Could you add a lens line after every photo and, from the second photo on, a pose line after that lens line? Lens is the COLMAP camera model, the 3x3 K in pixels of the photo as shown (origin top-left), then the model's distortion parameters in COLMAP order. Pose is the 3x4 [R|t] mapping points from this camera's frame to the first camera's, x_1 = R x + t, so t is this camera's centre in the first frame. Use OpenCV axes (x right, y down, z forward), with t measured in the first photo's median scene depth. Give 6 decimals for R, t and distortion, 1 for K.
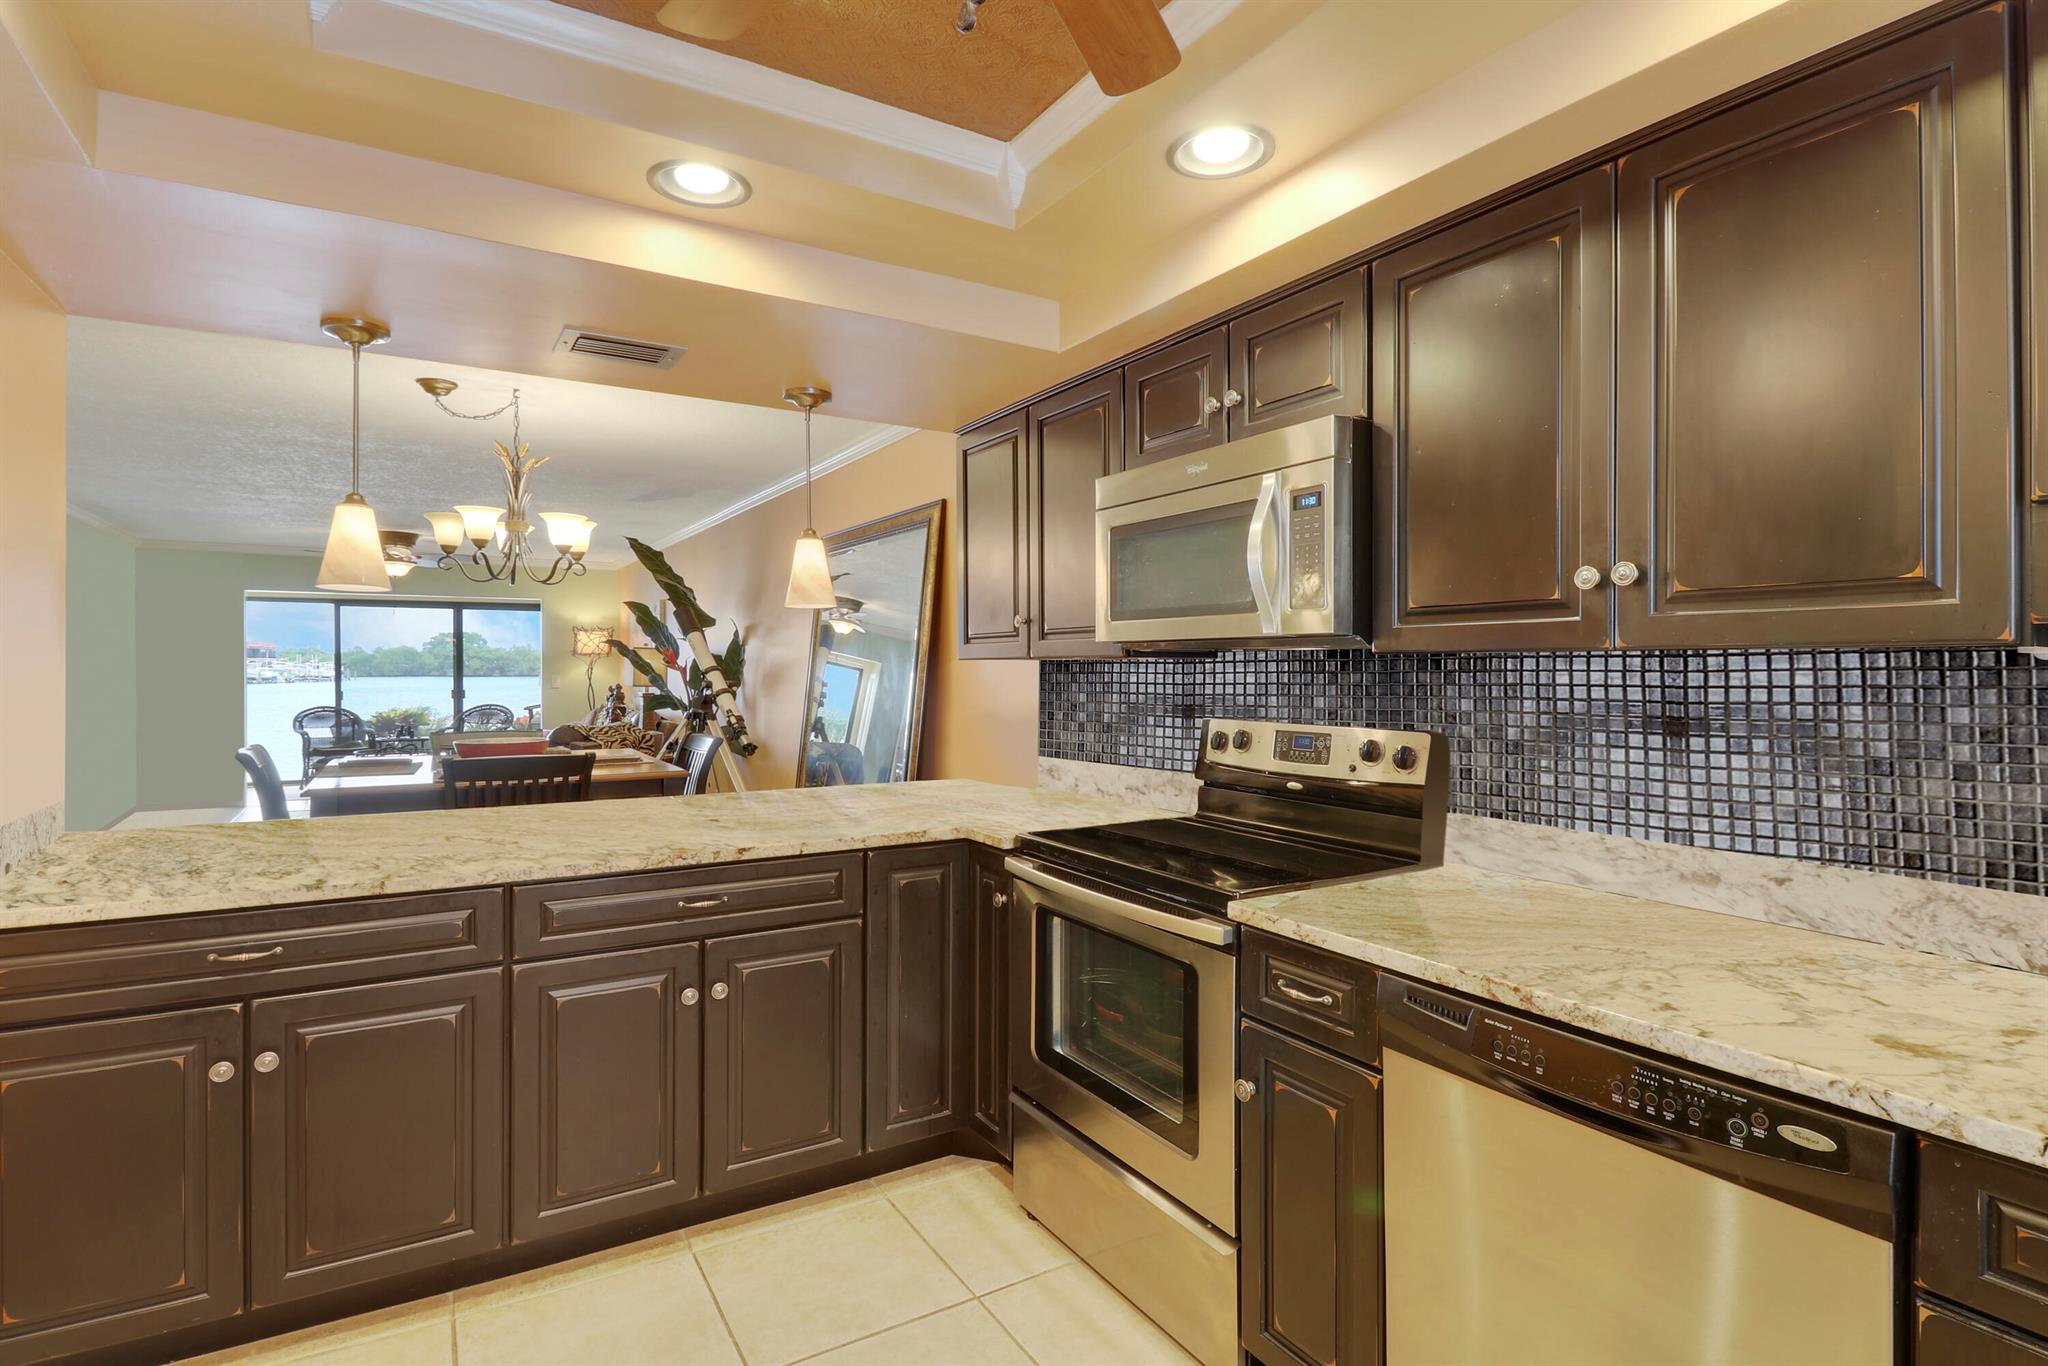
lens RADIAL K [[987.5, 0, 1024.4], [0, 987.5, 669.9], [0, 0, 1]] dist [-0.004292, -0.007884]
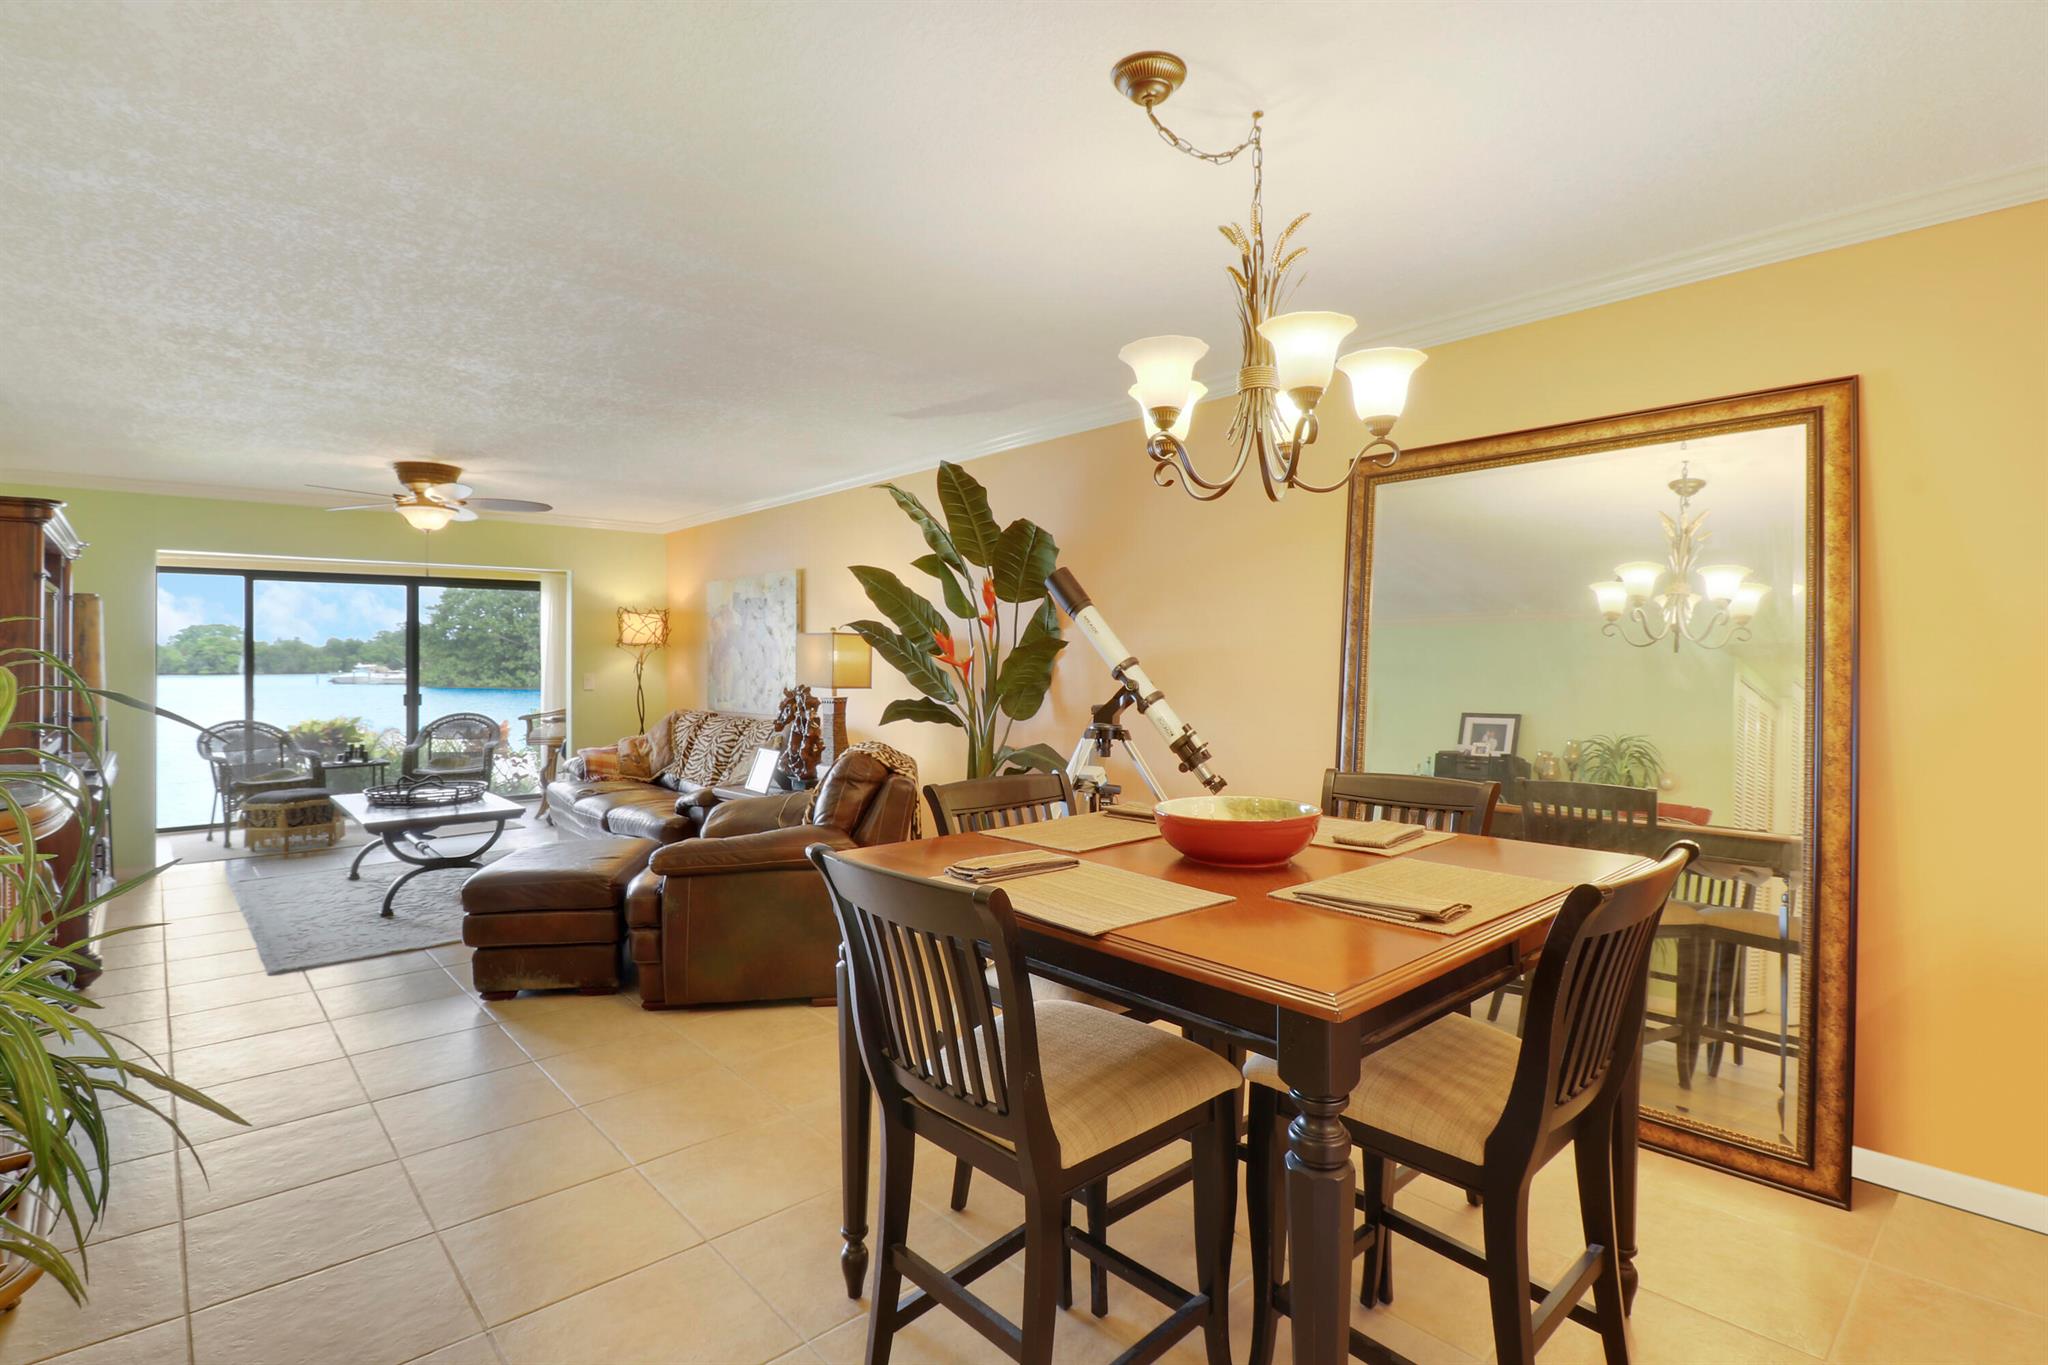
lens RADIAL K [[1008.3, 0, 1011.8], [0, 1008.3, 643.5], [0, 0, 1]] dist [-0.005908, -0.007894]
pose [[0.988664, -0.007250, 0.149972, -0.480148], [0.009605, 0.999842, -0.014982, -0.005207], [-0.149839, 0.016252, 0.988577, 0.353178]]
